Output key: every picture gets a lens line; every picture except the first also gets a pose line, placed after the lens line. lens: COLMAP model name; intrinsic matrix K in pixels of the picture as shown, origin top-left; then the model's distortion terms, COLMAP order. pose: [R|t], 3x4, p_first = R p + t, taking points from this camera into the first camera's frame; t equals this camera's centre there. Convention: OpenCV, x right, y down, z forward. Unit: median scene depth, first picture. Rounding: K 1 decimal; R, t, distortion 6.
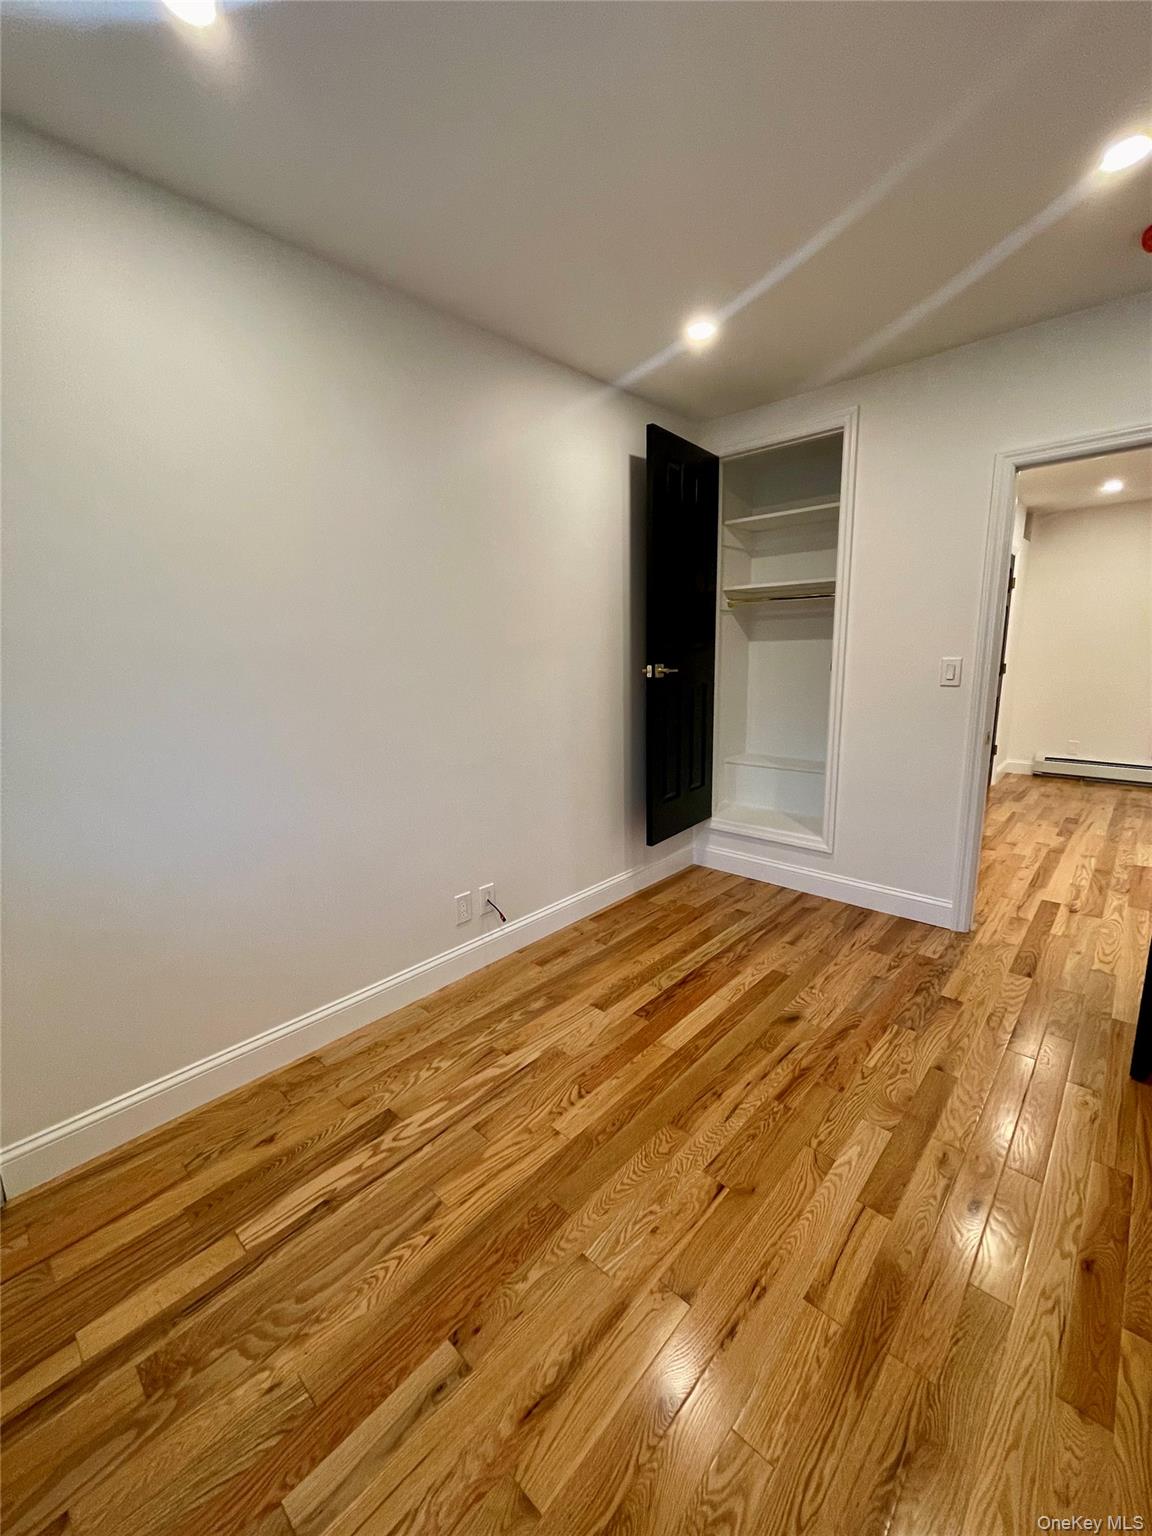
lens RADIAL K [[618.9, 0, 571.1], [0, 618.9, 763.9], [0, 0, 1]] dist [-0.001324, 0.000622]
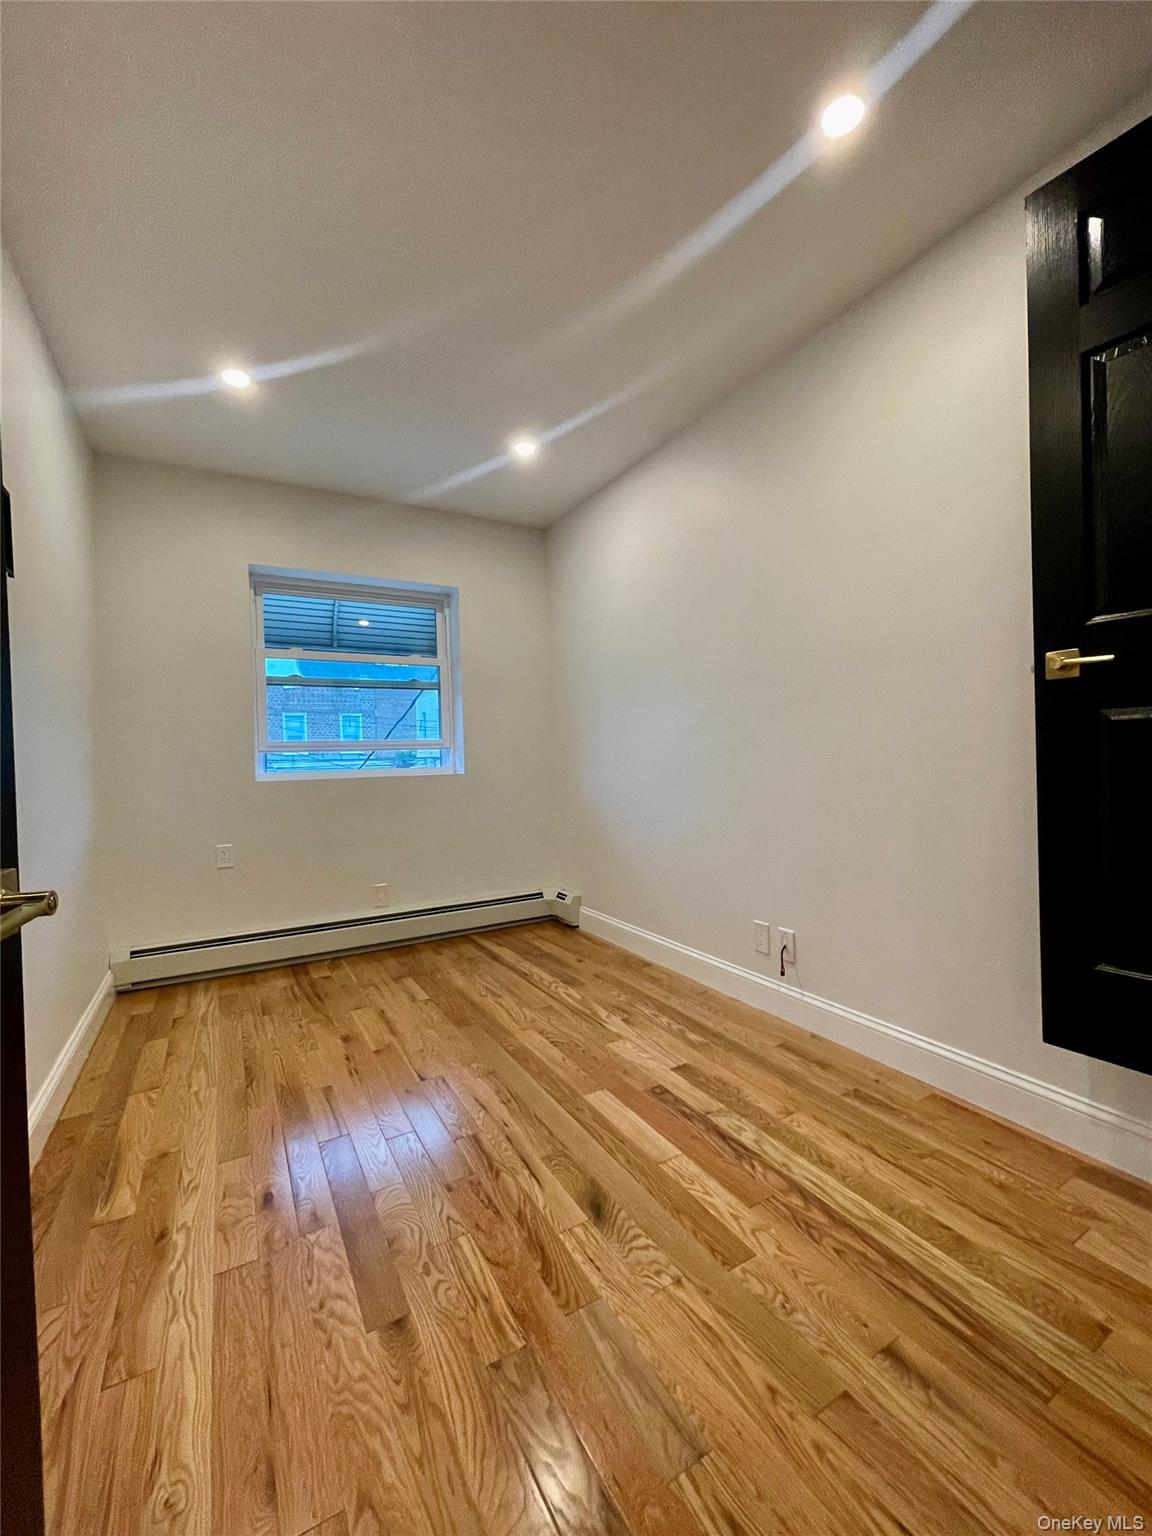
lens RADIAL K [[618.9, 0, 571.1], [0, 618.9, 763.9], [0, 0, 1]] dist [-0.001324, 0.000622]
pose [[-0.294060, 0.037423, -0.955054, 1.006644], [-0.145244, 0.985879, 0.083351, -0.088320], [0.944687, 0.163226, -0.284472, 1.145649]]
